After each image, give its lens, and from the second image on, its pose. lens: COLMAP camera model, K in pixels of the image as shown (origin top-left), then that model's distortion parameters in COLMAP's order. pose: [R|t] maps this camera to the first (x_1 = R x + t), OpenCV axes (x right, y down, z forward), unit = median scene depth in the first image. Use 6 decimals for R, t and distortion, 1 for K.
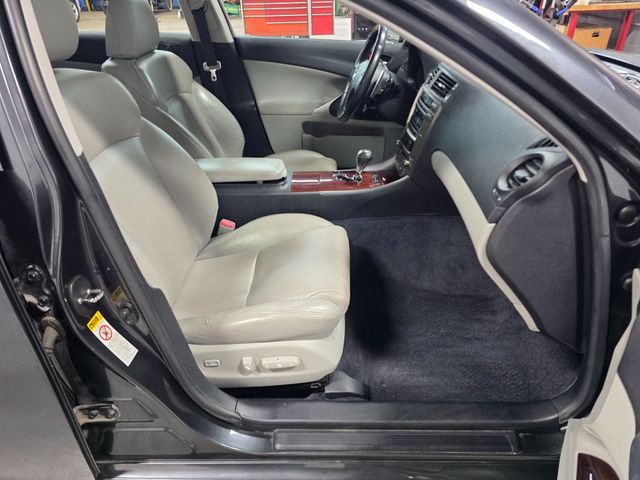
lens RADIAL K [[436.9, 0, 316.9], [0, 436.9, 244.1], [0, 0, 1]] dist [0.032871, -0.033201]
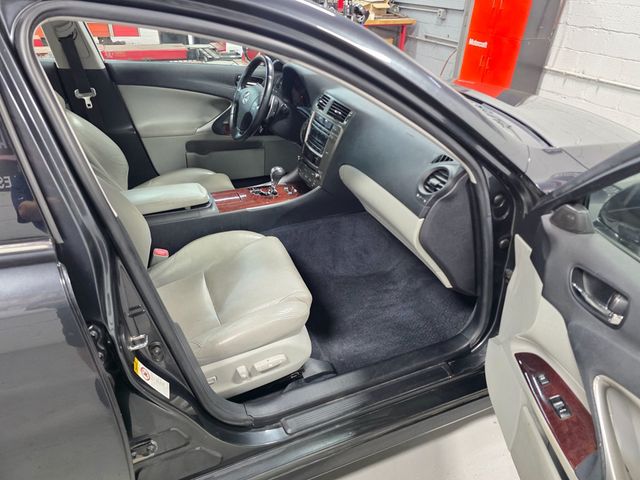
lens RADIAL K [[436.9, 0, 325.1], [0, 436.9, 234.6], [0, 0, 1]] dist [0.032871, -0.033201]
pose [[0.902858, -0.165034, 0.397002, -0.303892], [0.168971, 0.985296, 0.025317, -0.056990], [-0.395343, 0.044224, 0.917469, -0.112247]]
